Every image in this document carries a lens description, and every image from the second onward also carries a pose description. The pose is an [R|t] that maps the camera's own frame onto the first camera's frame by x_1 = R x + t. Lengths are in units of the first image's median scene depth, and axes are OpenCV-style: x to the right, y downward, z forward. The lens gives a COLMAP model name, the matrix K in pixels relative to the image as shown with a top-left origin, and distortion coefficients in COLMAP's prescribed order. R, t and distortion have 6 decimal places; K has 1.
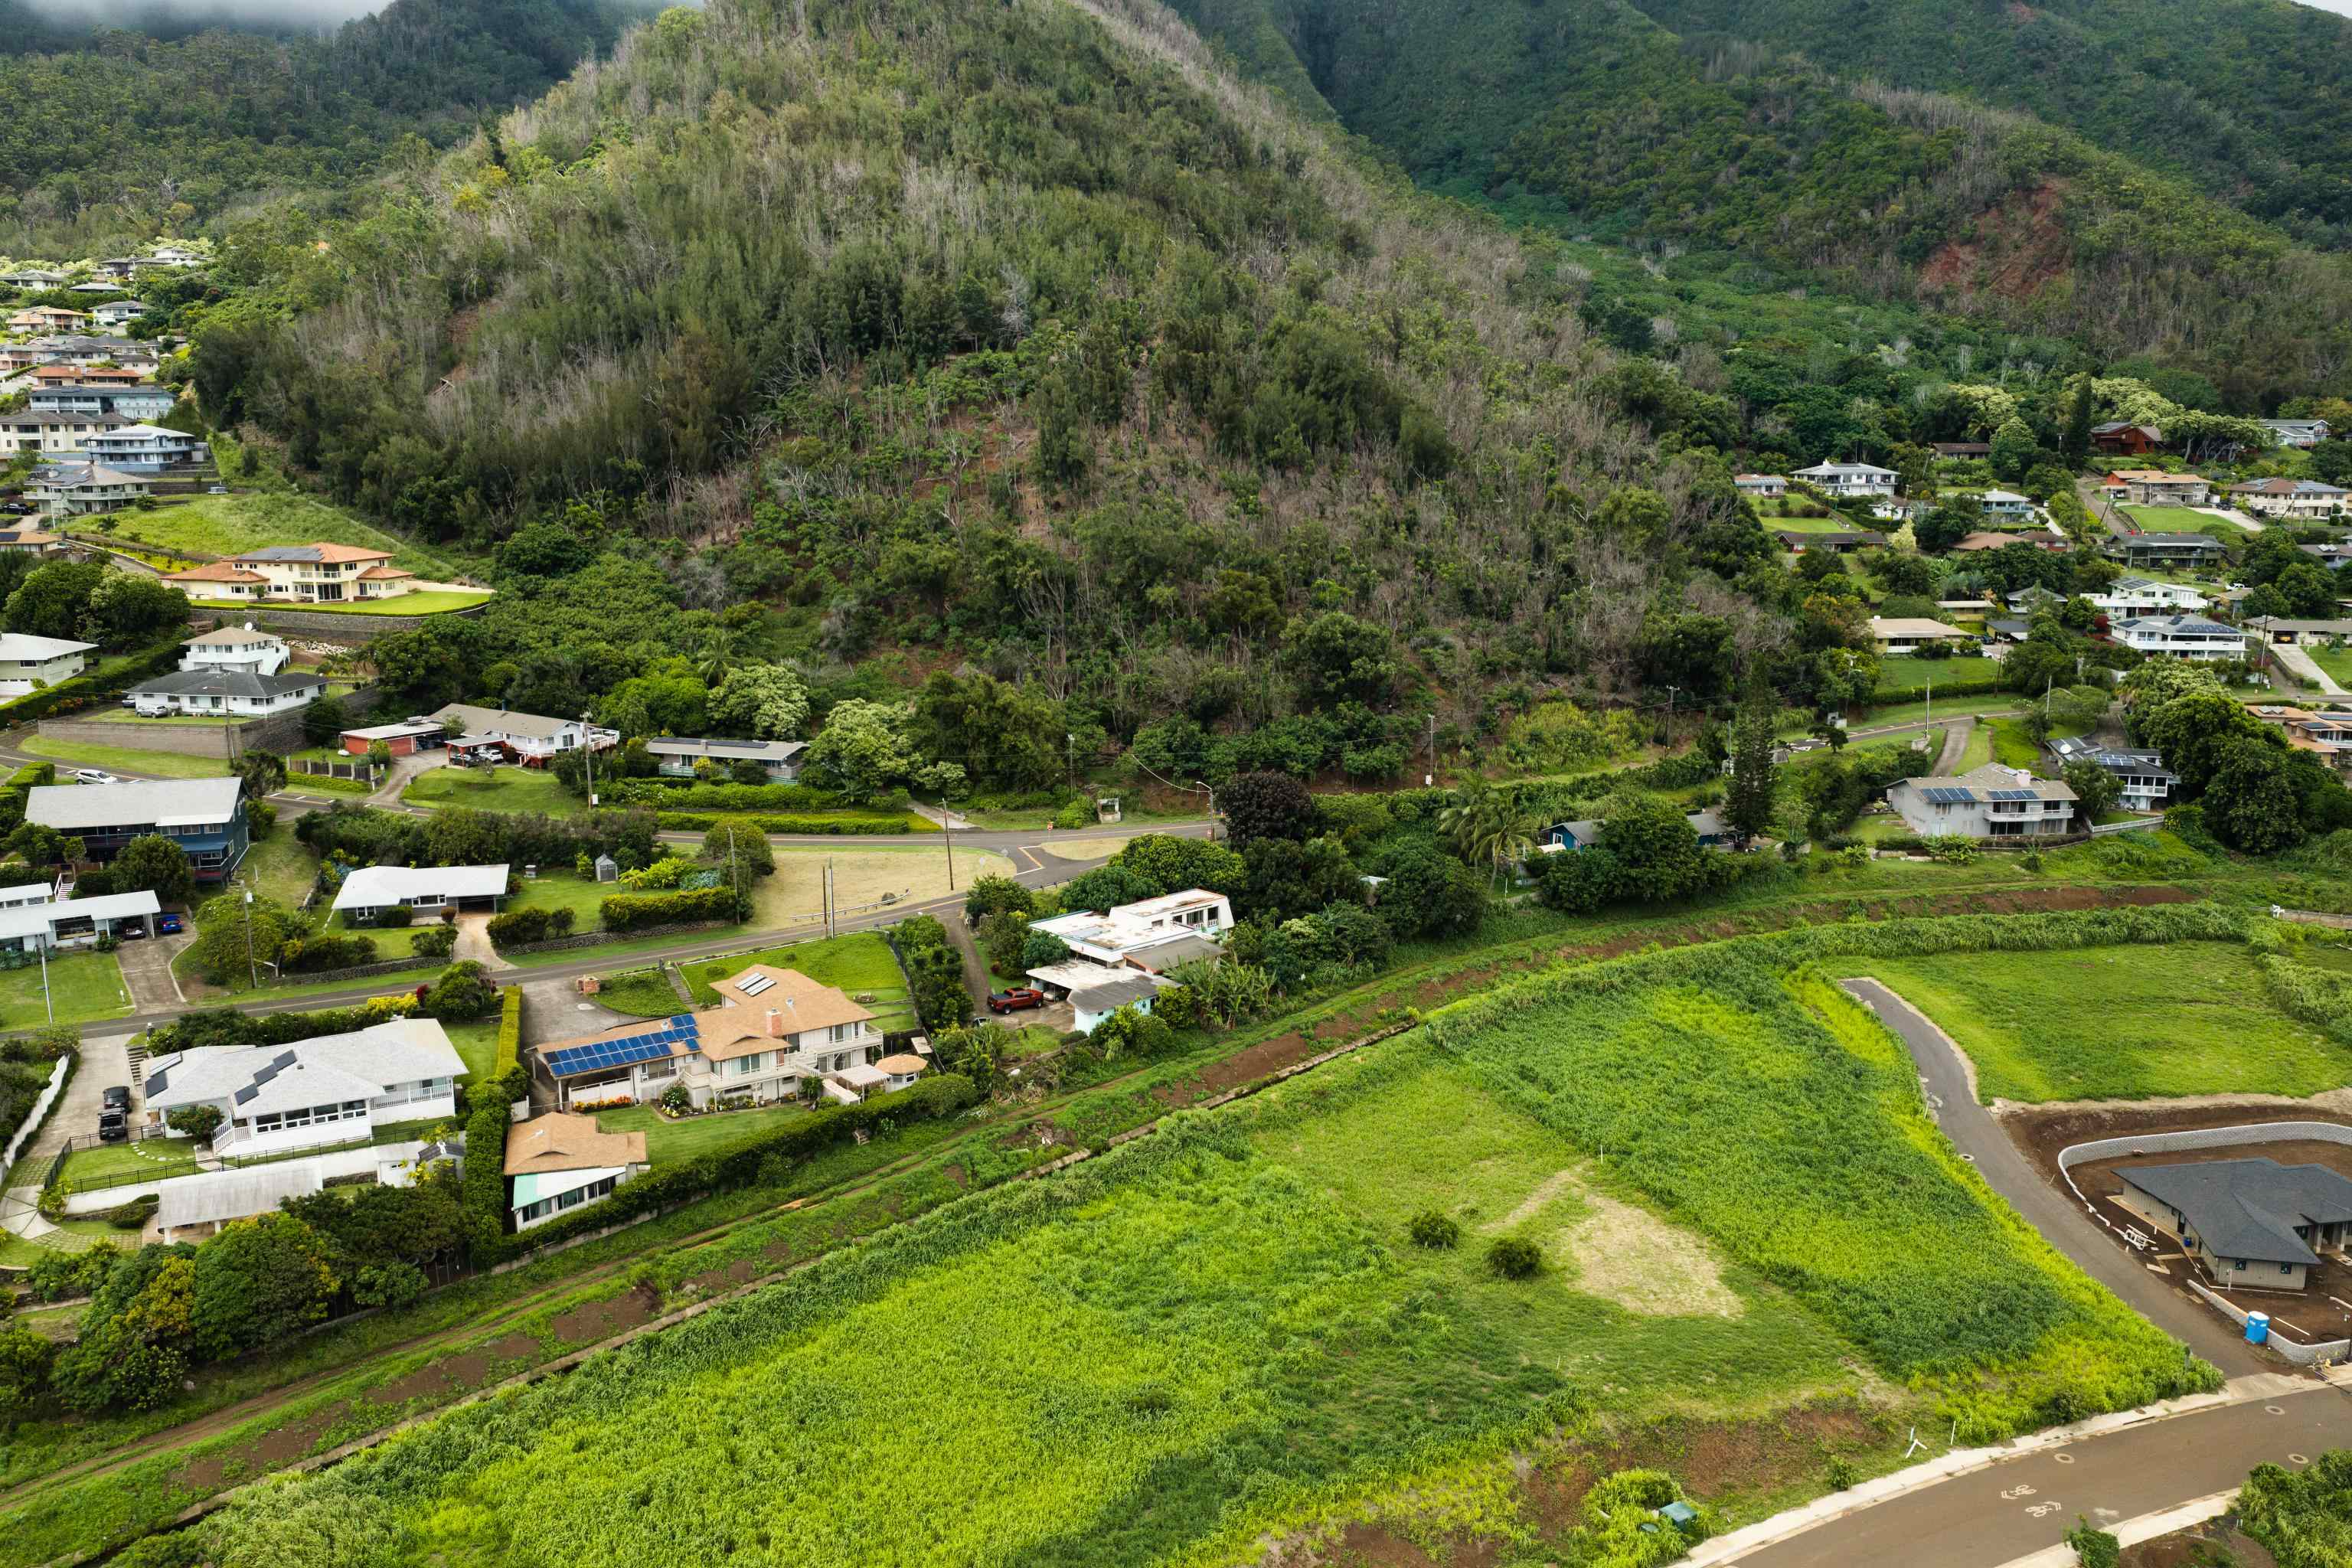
lens RADIAL K [[1913.8, 0, 1176.0], [0, 1913.8, 784.0], [0, 0, 1]] dist [-0.006702, -0.007473]
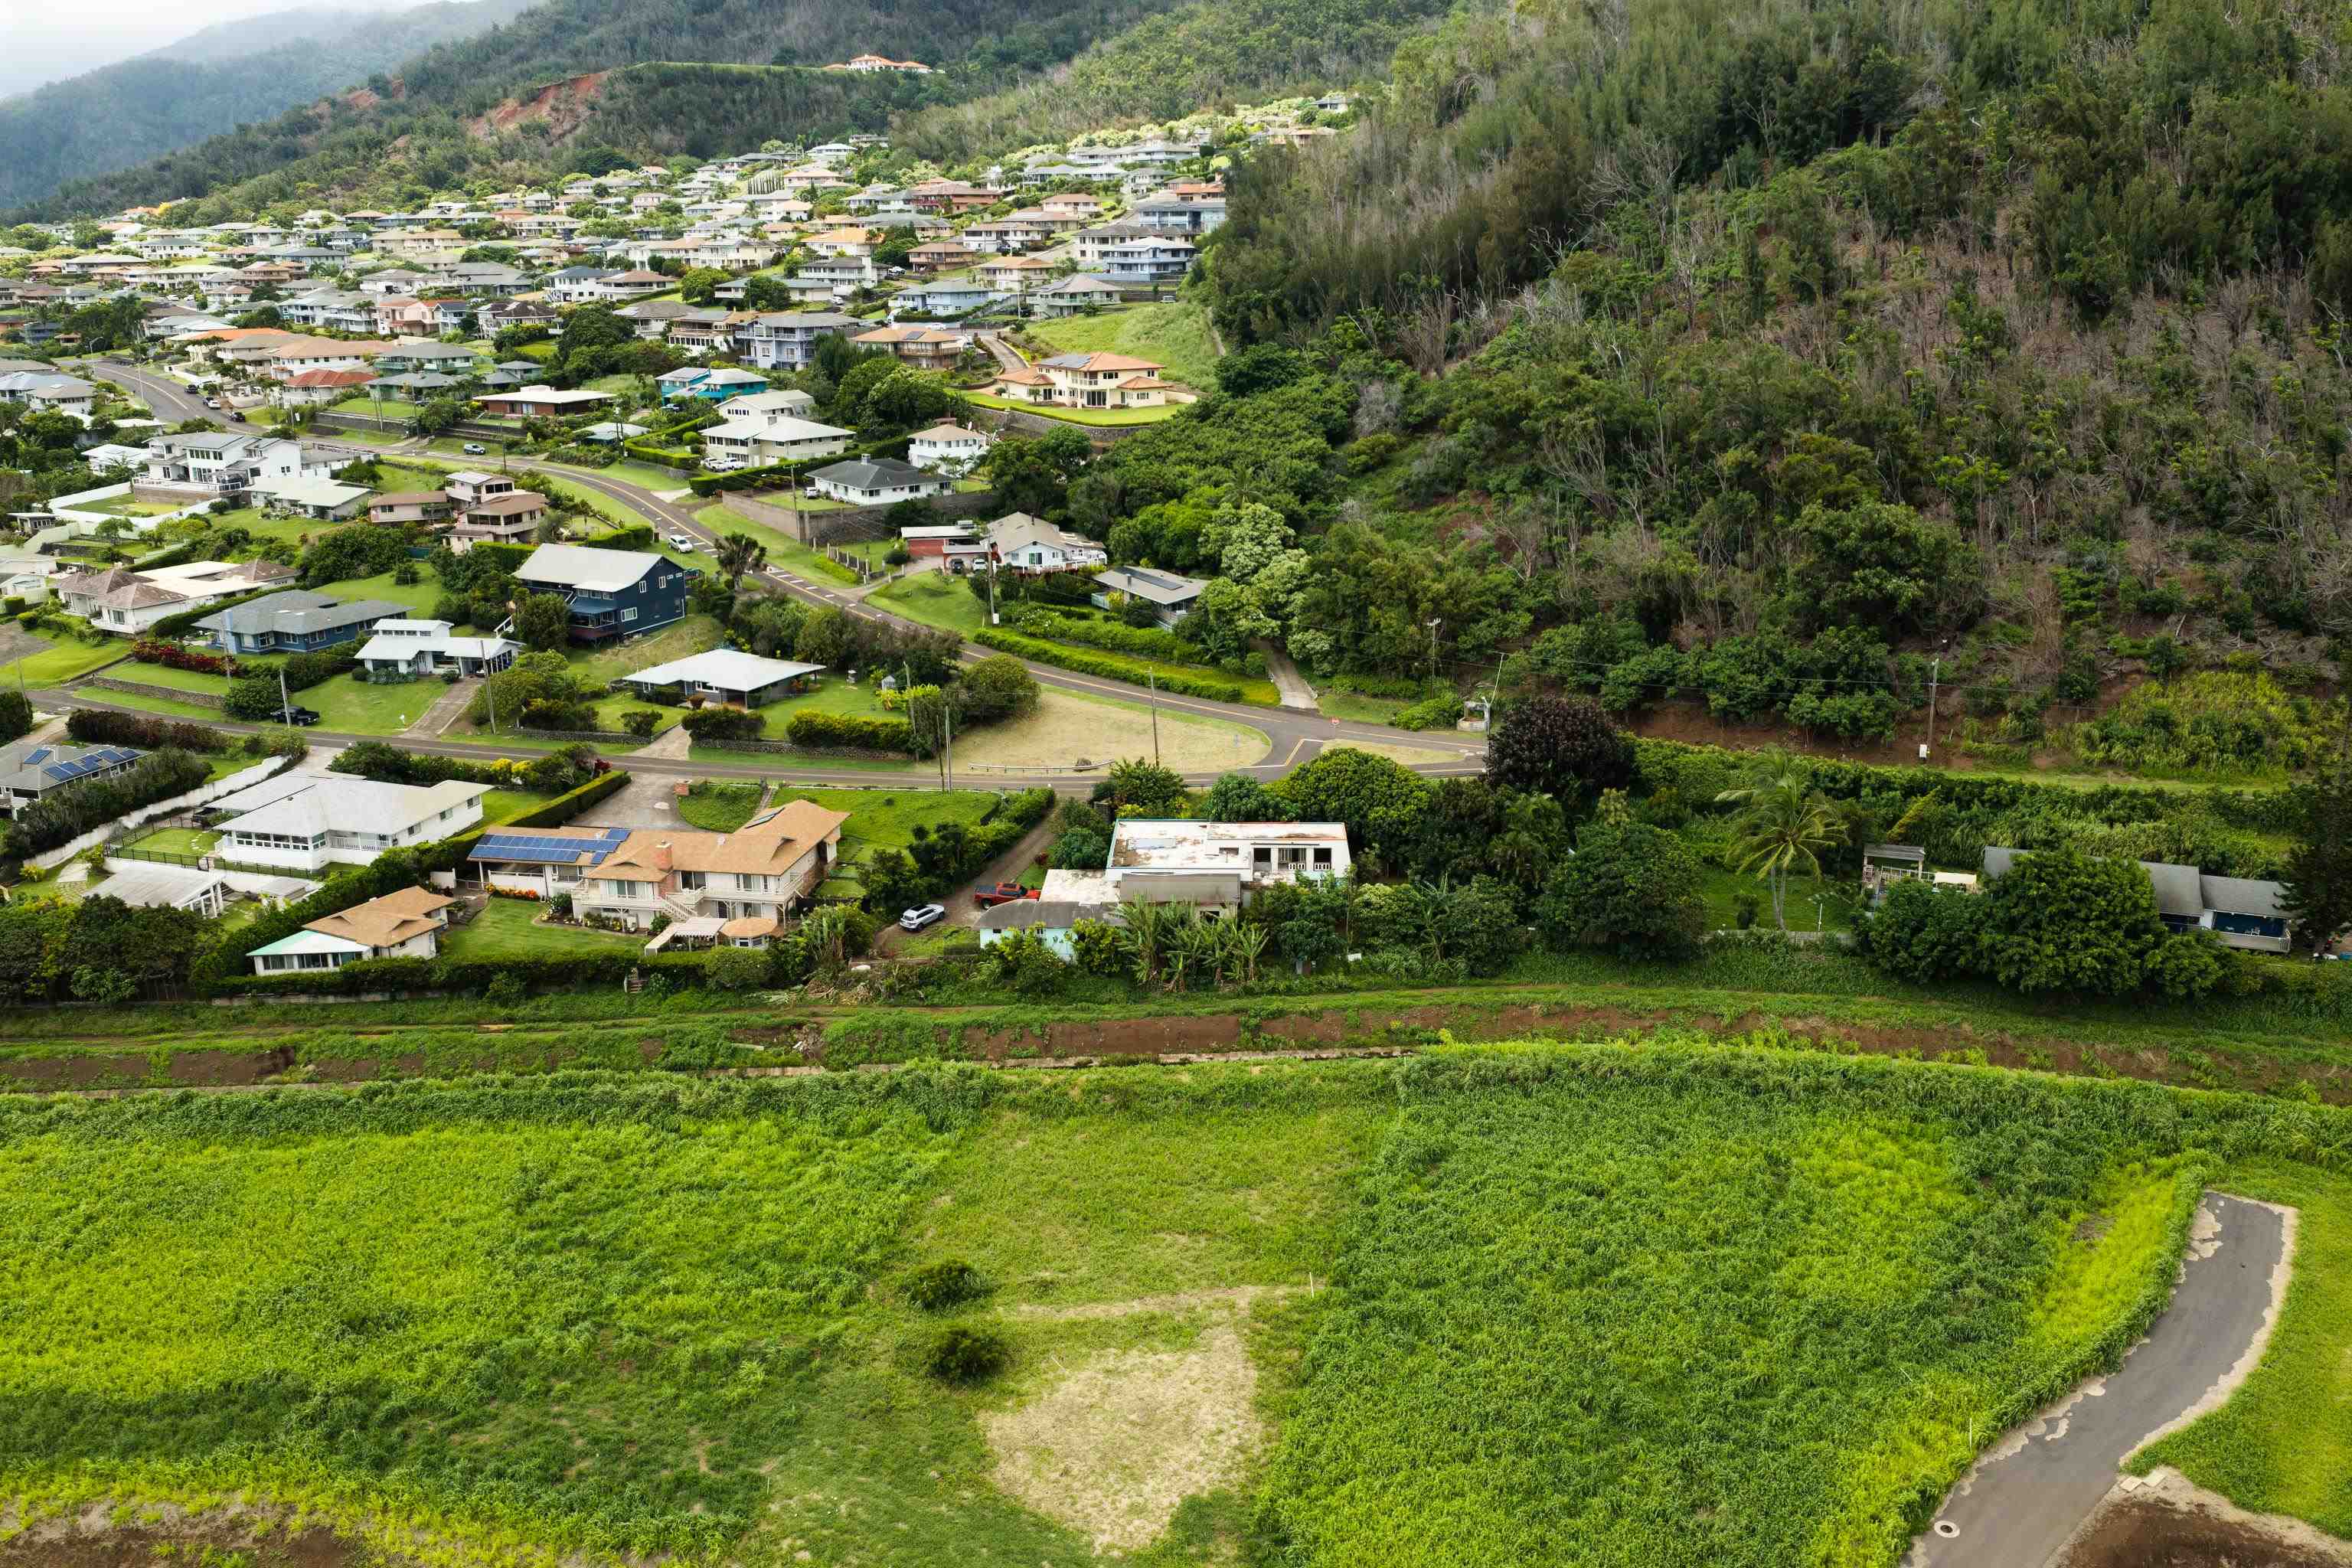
lens RADIAL K [[1925.4, 0, 1138.3], [0, 1925.4, 785.2], [0, 0, 1]] dist [0.000736, 0.003196]
pose [[0.710761, 0.189397, -0.677457, 0.539498], [-0.125667, 0.981766, 0.142629, -0.071742], [0.692118, -0.016241, 0.721602, 0.381118]]
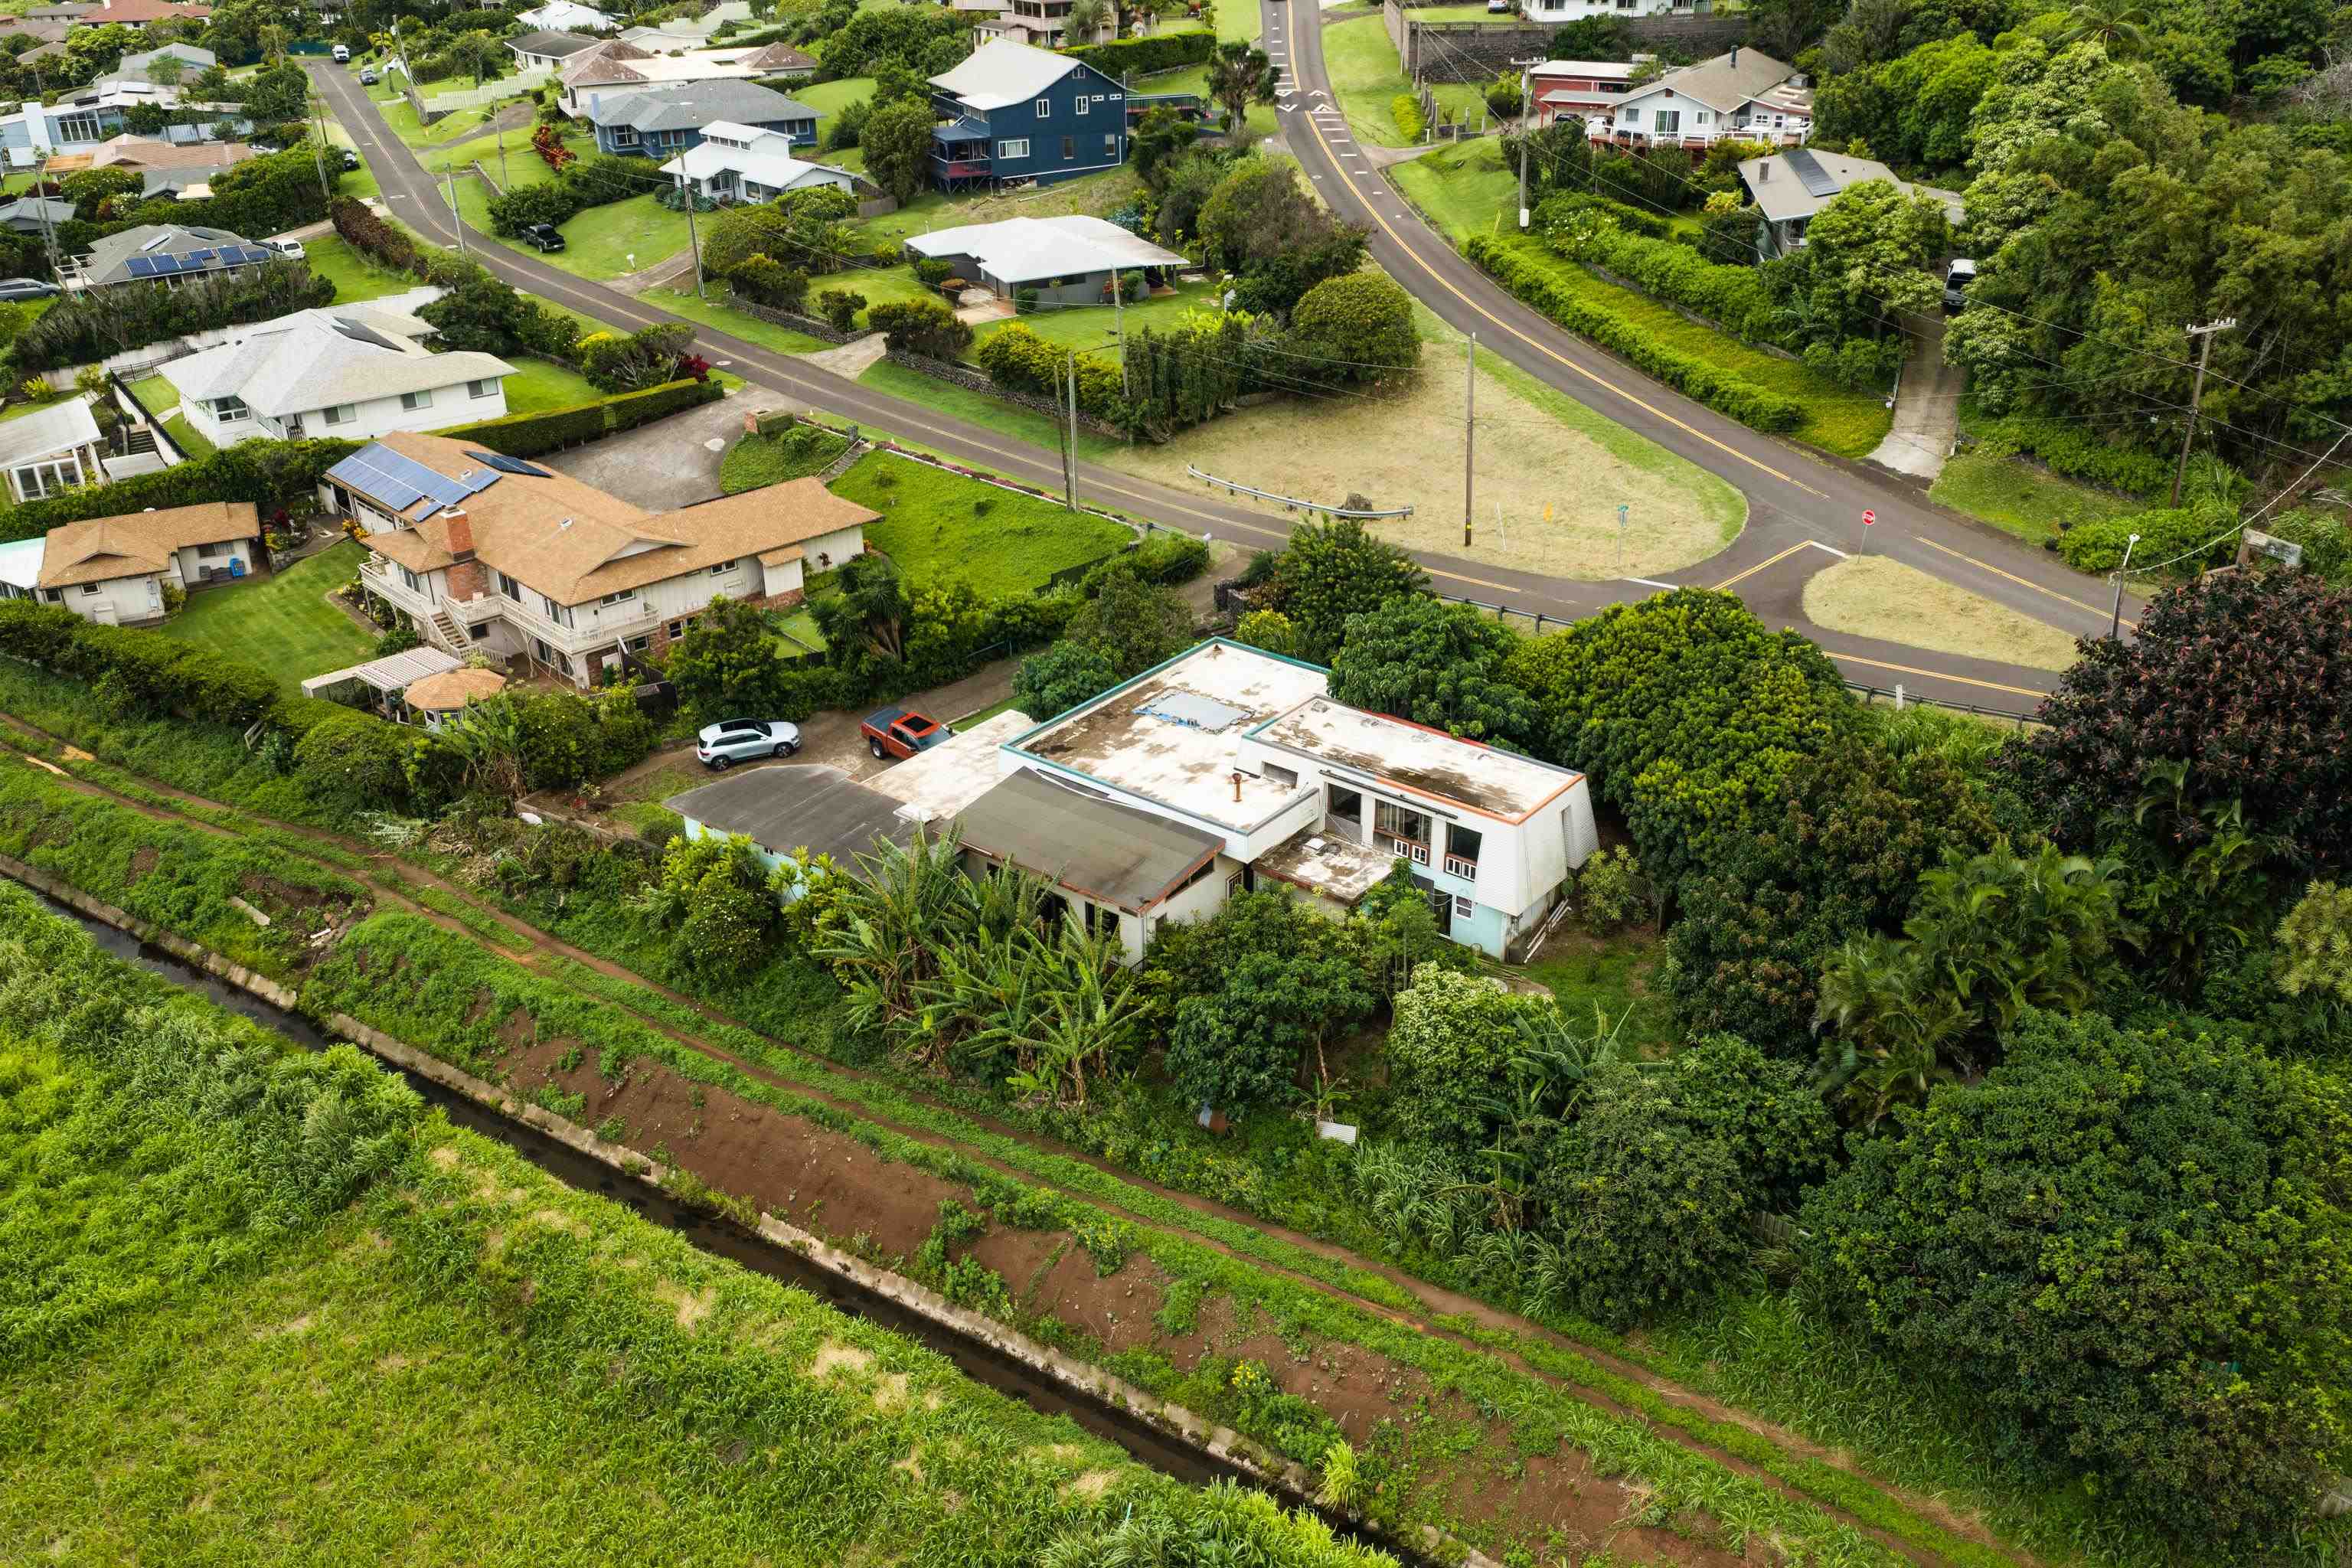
lens RADIAL K [[1925.4, 0, 1138.3], [0, 1925.4, 785.2], [0, 0, 1]] dist [0.000736, 0.003196]
pose [[0.159346, 0.451119, -0.878123, 0.320945], [-0.174141, 0.888385, 0.424791, -0.080165], [0.971743, 0.085228, 0.220119, 0.920910]]
